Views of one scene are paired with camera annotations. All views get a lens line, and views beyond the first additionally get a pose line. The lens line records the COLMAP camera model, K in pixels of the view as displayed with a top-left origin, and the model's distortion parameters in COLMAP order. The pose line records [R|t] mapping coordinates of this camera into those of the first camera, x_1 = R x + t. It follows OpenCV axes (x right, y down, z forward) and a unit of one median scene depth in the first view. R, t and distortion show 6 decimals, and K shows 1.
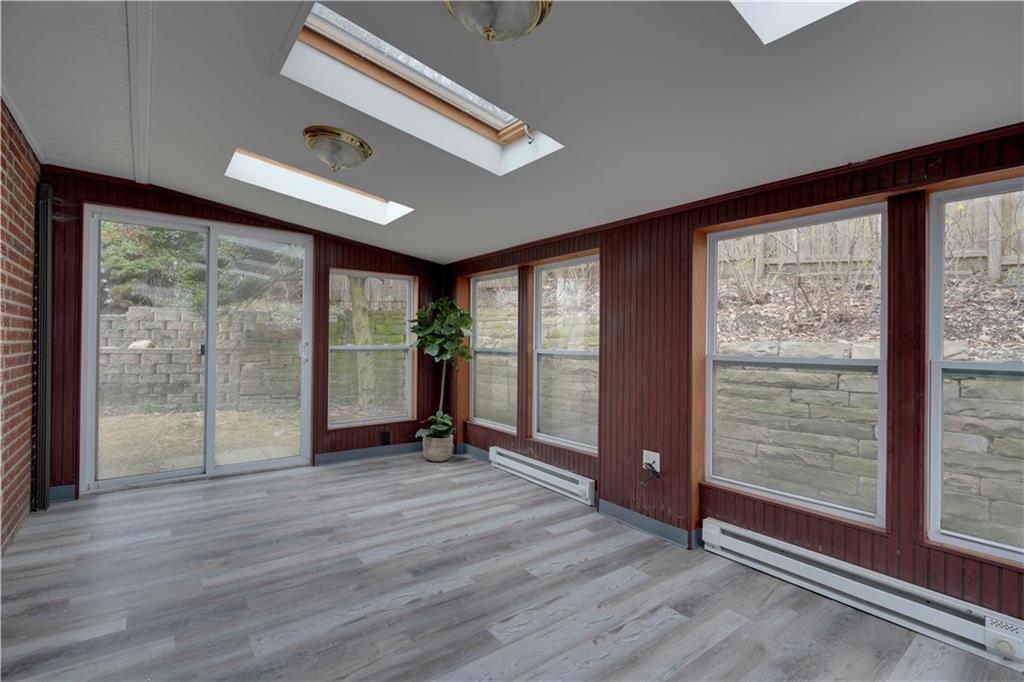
lens RADIAL K [[460.4, 0, 516.0], [0, 460.4, 333.5], [0, 0, 1]] dist [0.001350, -0.000431]
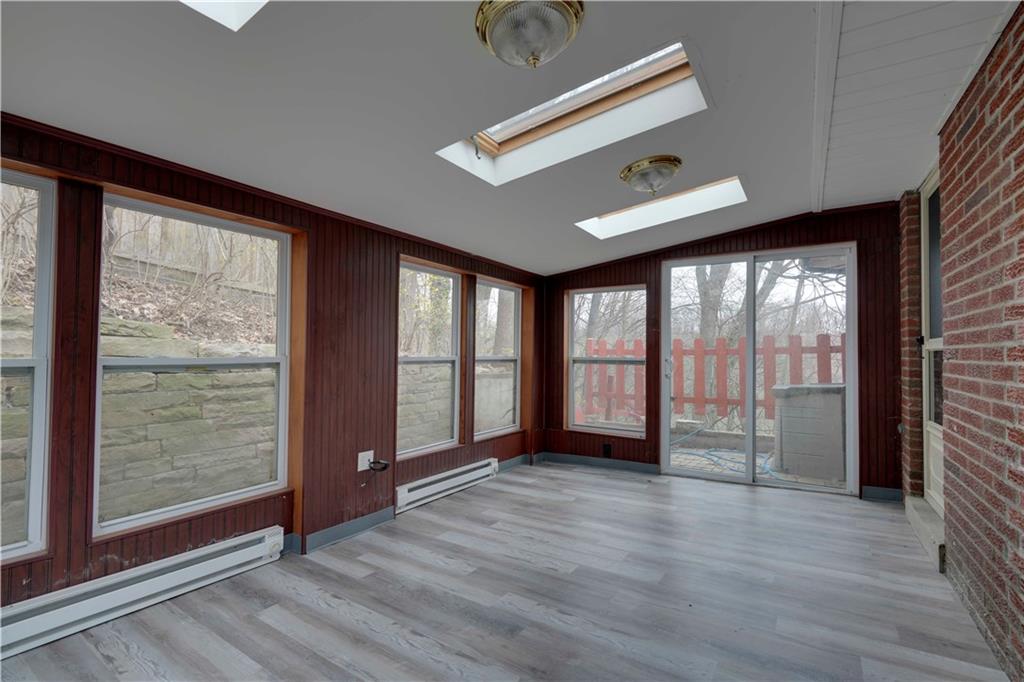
lens RADIAL K [[460.4, 0, 516.0], [0, 460.4, 351.2], [0, 0, 1]] dist [0.001350, -0.000431]
pose [[-0.326811, -0.018385, 0.944911, -0.814112], [-0.039747, 0.999194, 0.005694, 0.008353], [-0.944253, -0.035696, -0.327278, 1.050977]]
